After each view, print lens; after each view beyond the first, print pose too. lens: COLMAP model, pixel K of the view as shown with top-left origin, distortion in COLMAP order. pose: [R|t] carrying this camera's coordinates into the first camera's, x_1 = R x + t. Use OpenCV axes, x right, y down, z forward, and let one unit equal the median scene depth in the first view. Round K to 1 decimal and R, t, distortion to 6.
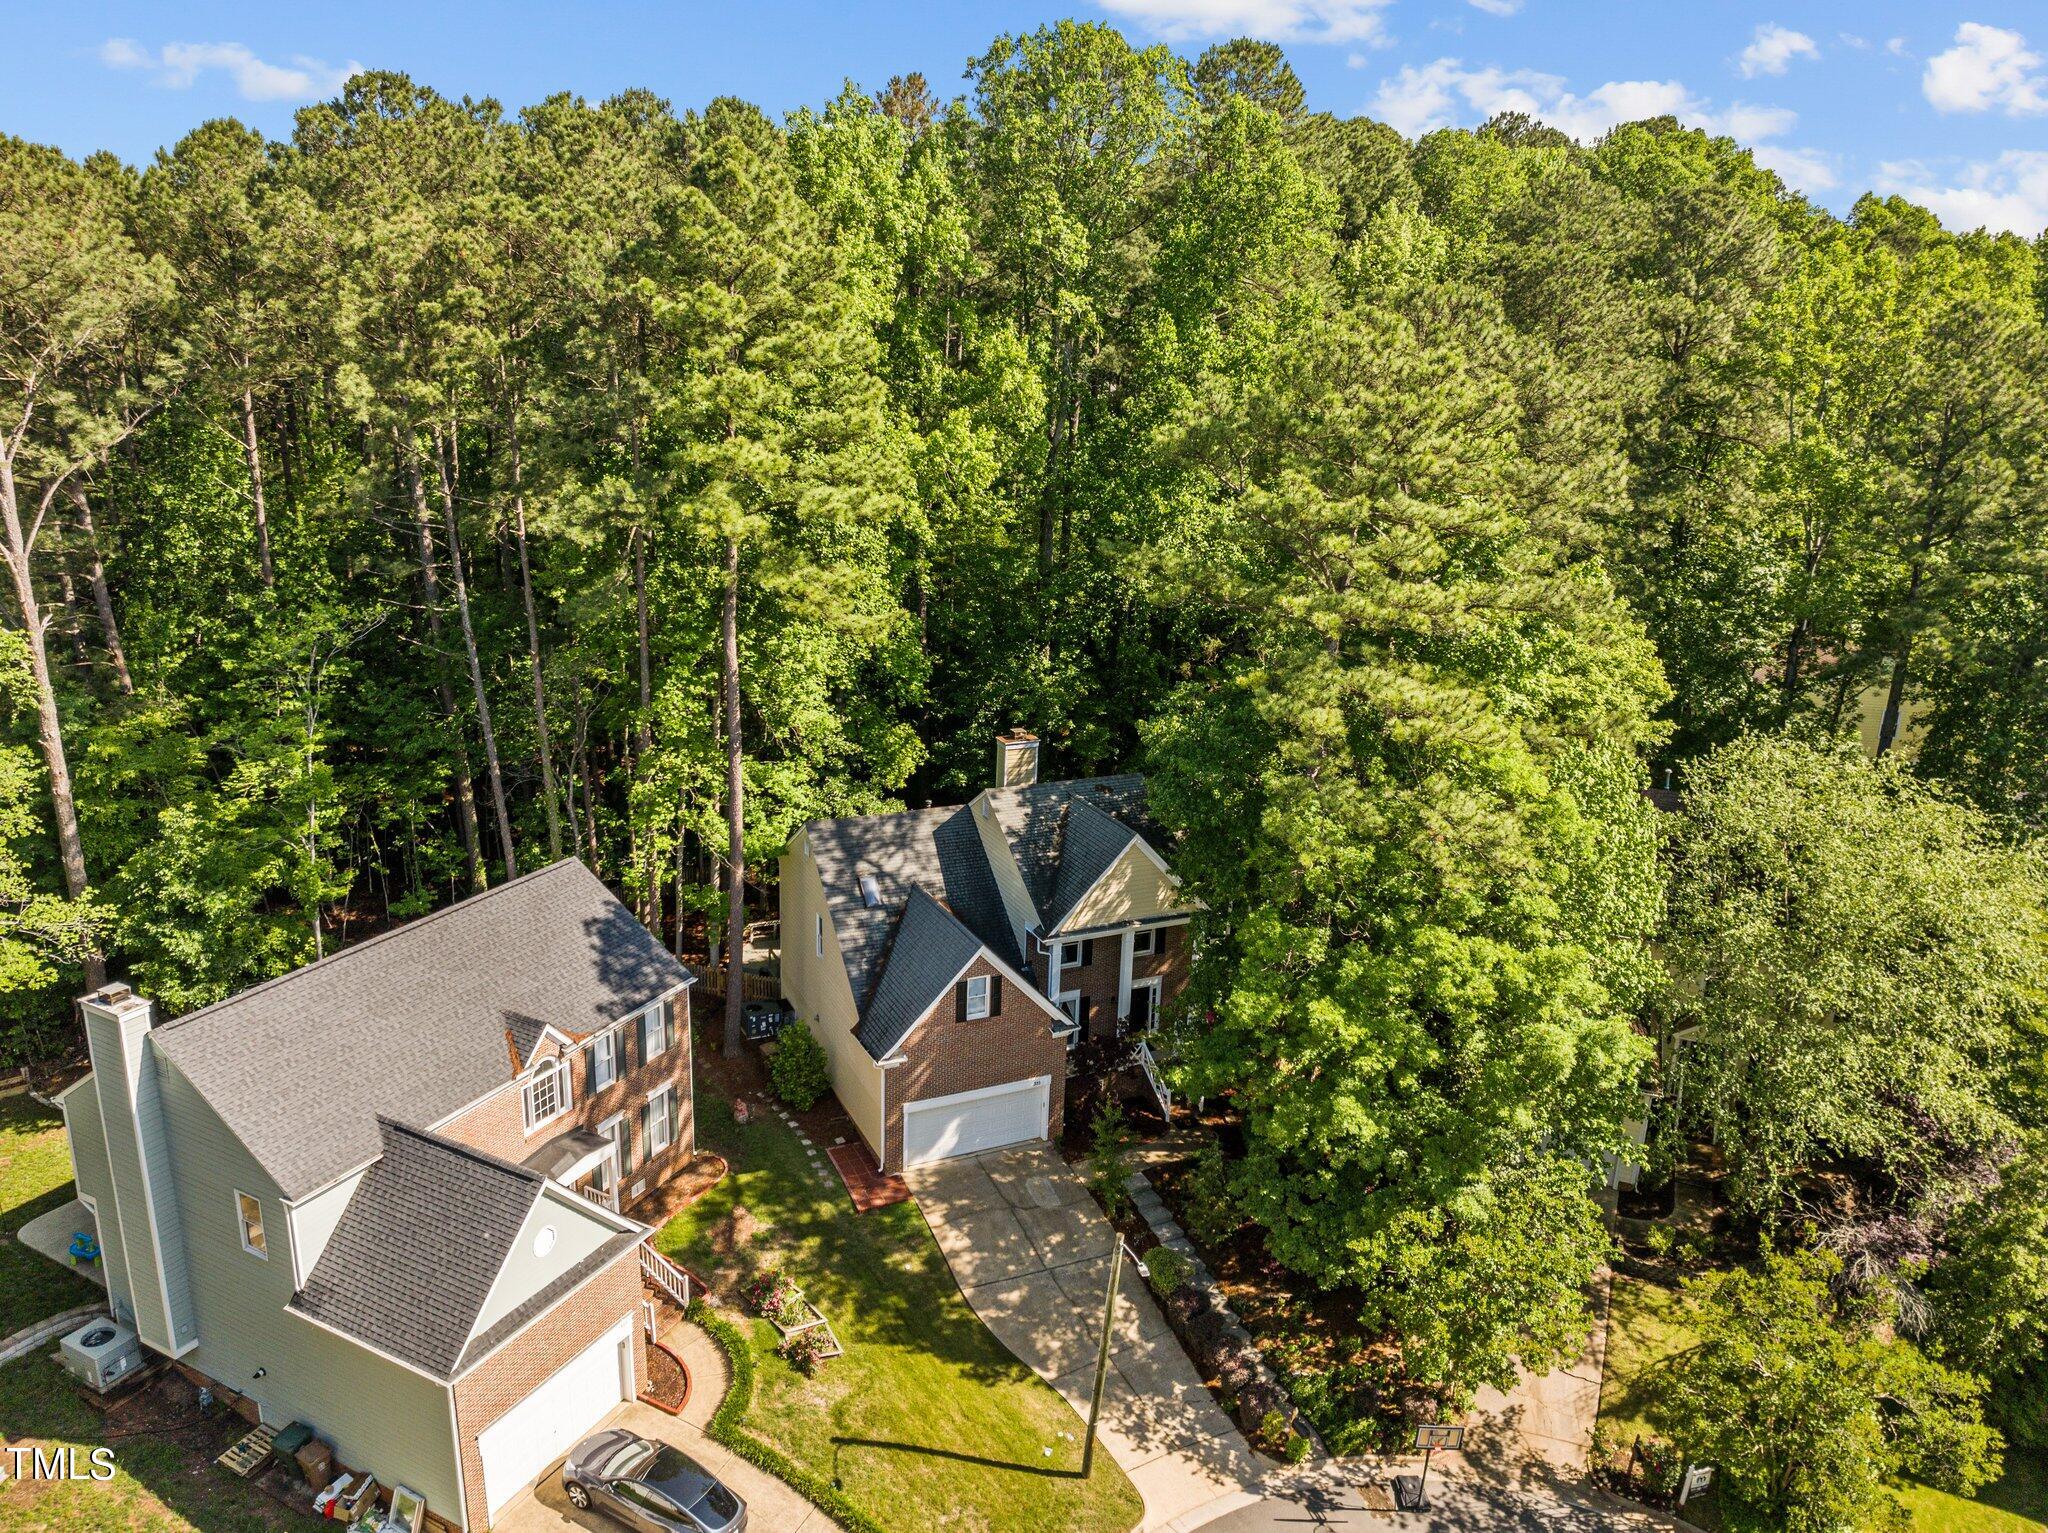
lens RADIAL K [[1456.1, 0, 1032.0], [0, 1456.1, 767.3], [0, 0, 1]] dist [-0.021809, 0.000347]
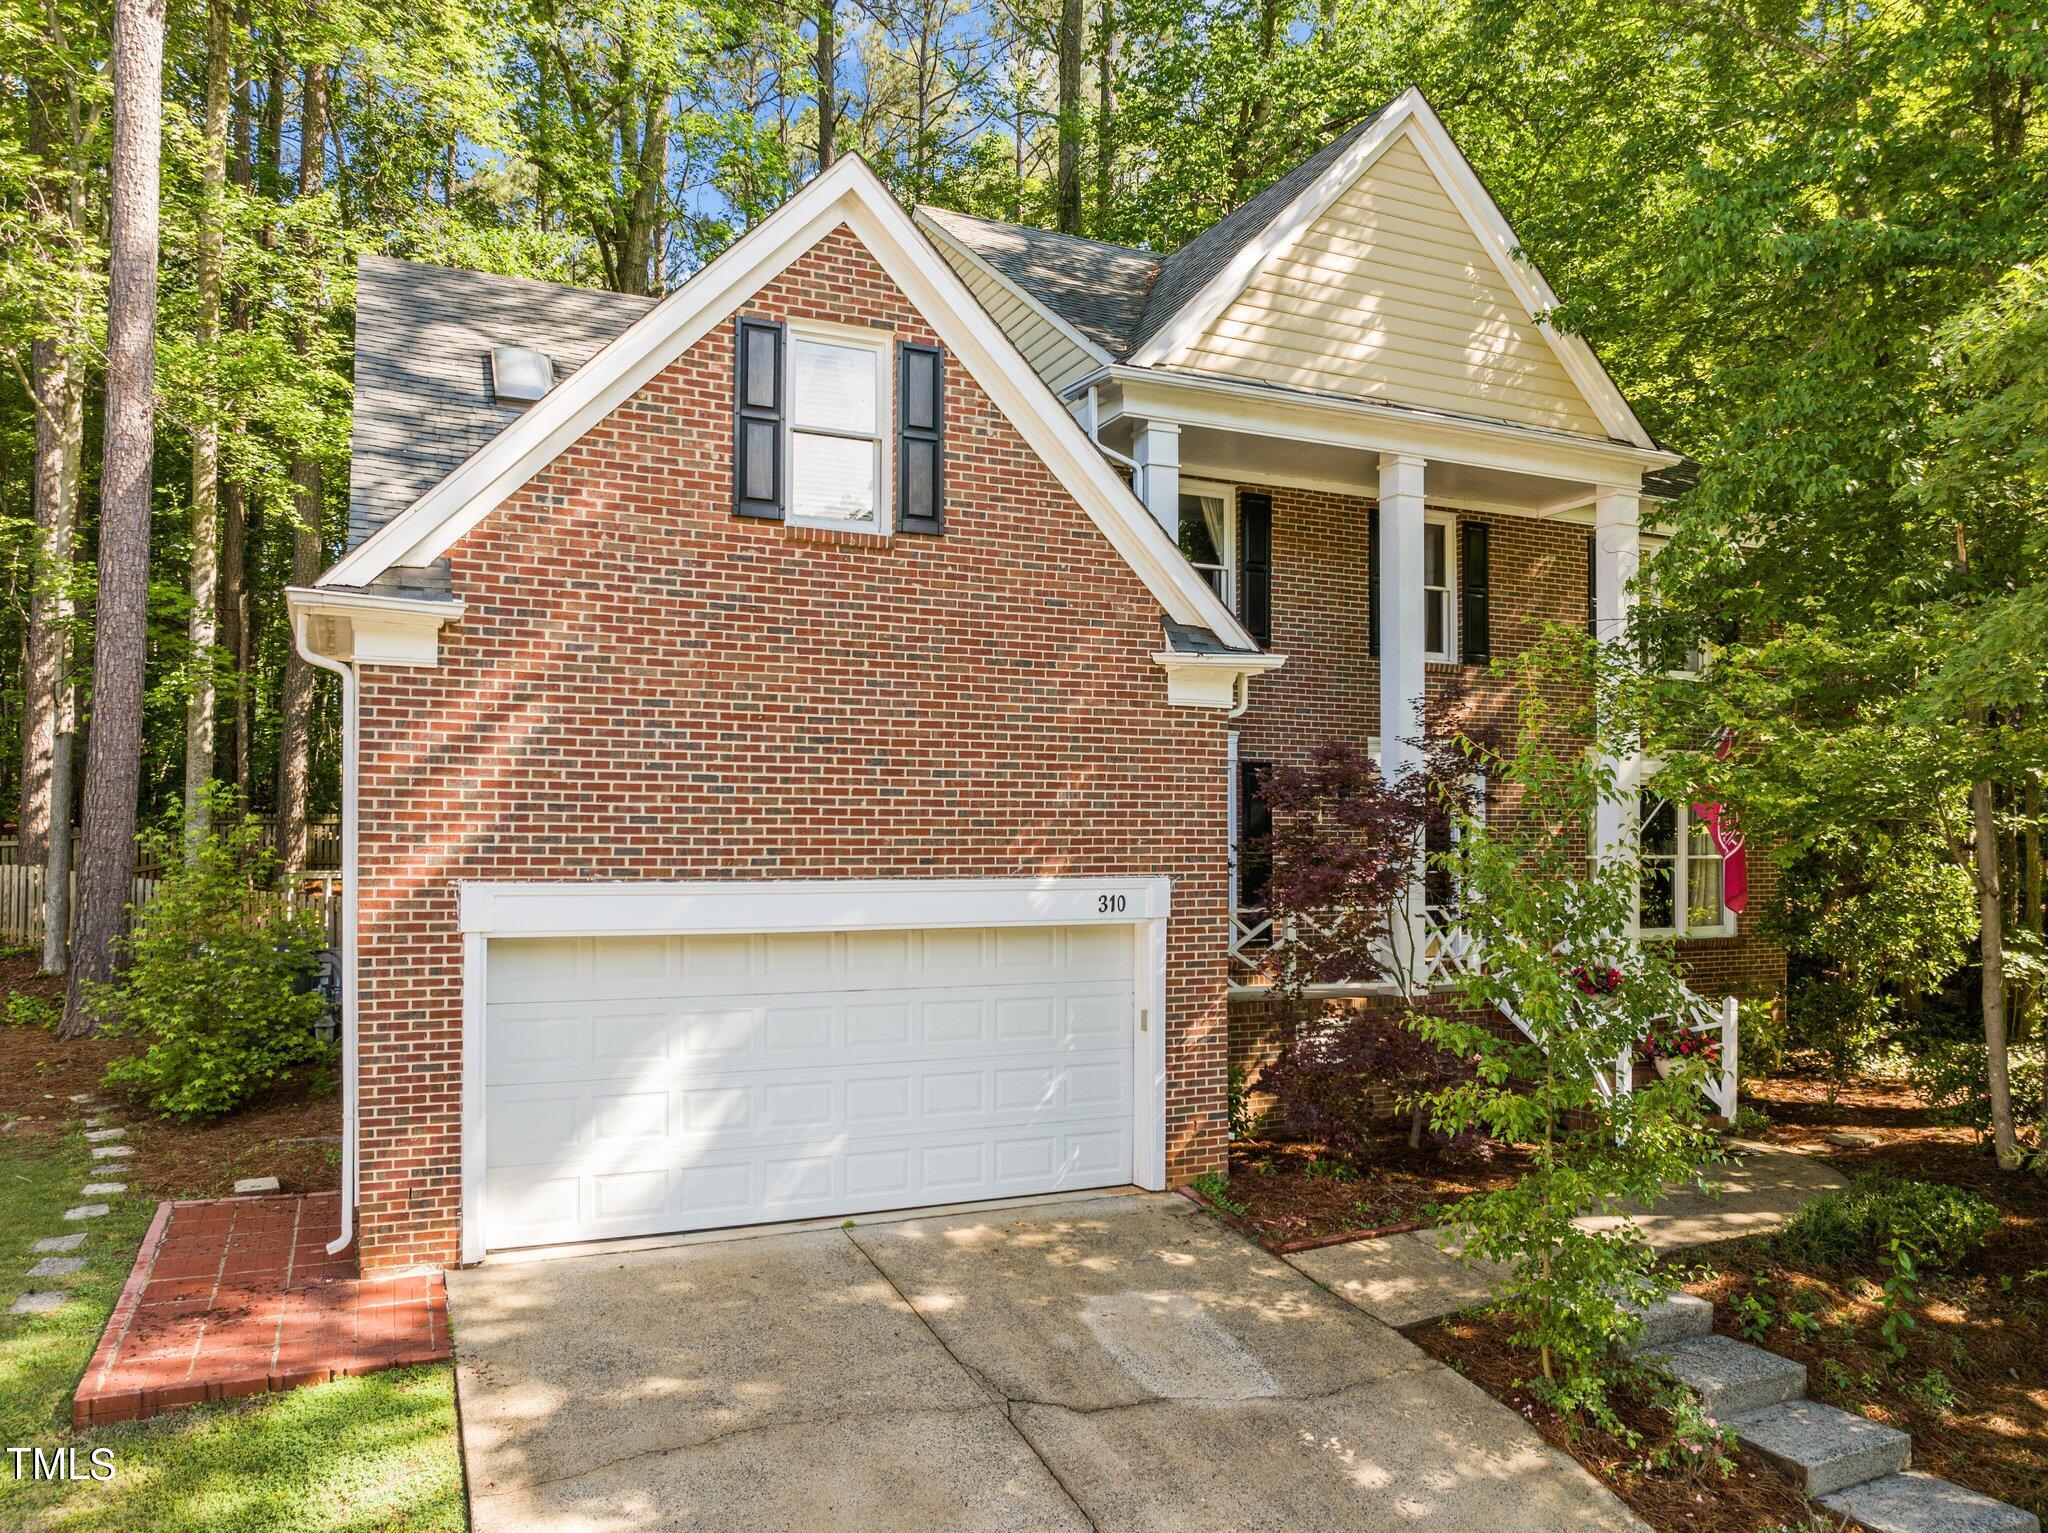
lens RADIAL K [[1466.9, 0, 1027.3], [0, 1466.9, 824.9], [0, 0, 1]] dist [-0.027849, -0.005678]
pose [[0.999525, -0.029737, -0.008054, -0.008619], [0.026121, 0.956604, -0.290217, 0.308255], [0.016335, 0.289869, 0.956927, 0.873990]]
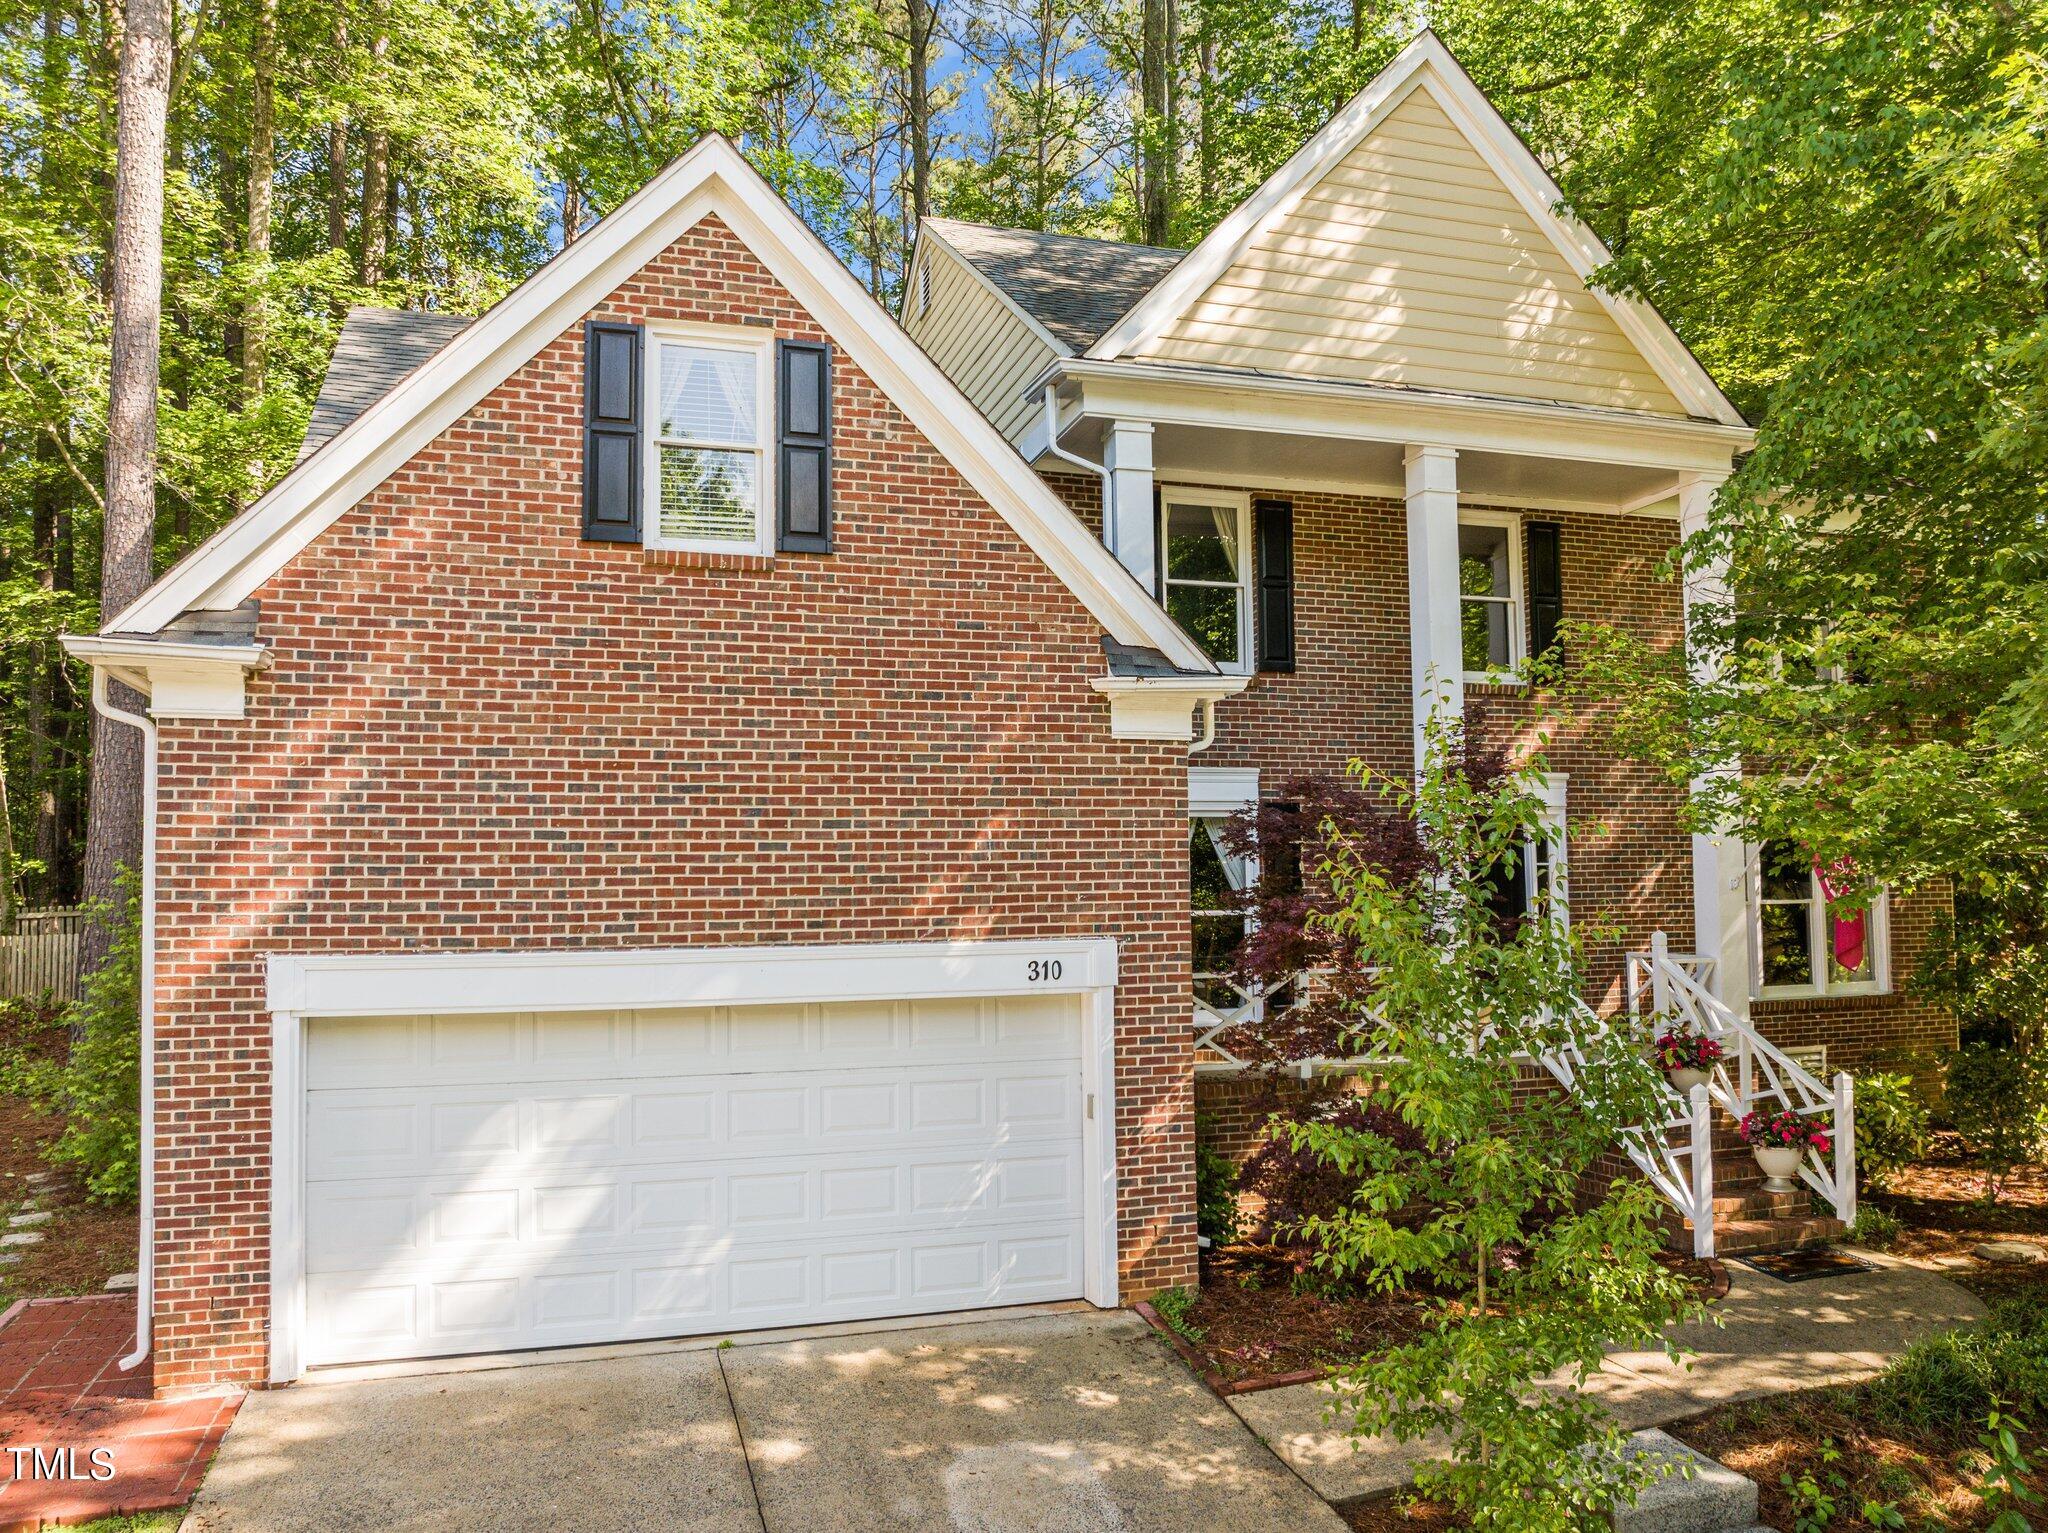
lens RADIAL K [[1481.2, 0, 1017.3], [0, 1481.2, 816.1], [0, 0, 1]] dist [-0.027267, -0.024893]
pose [[0.988484, -0.052045, -0.142091, 0.033881], [0.002354, 0.944168, -0.329456, 0.298534], [0.151305, 0.325327, 0.933418, 0.908557]]
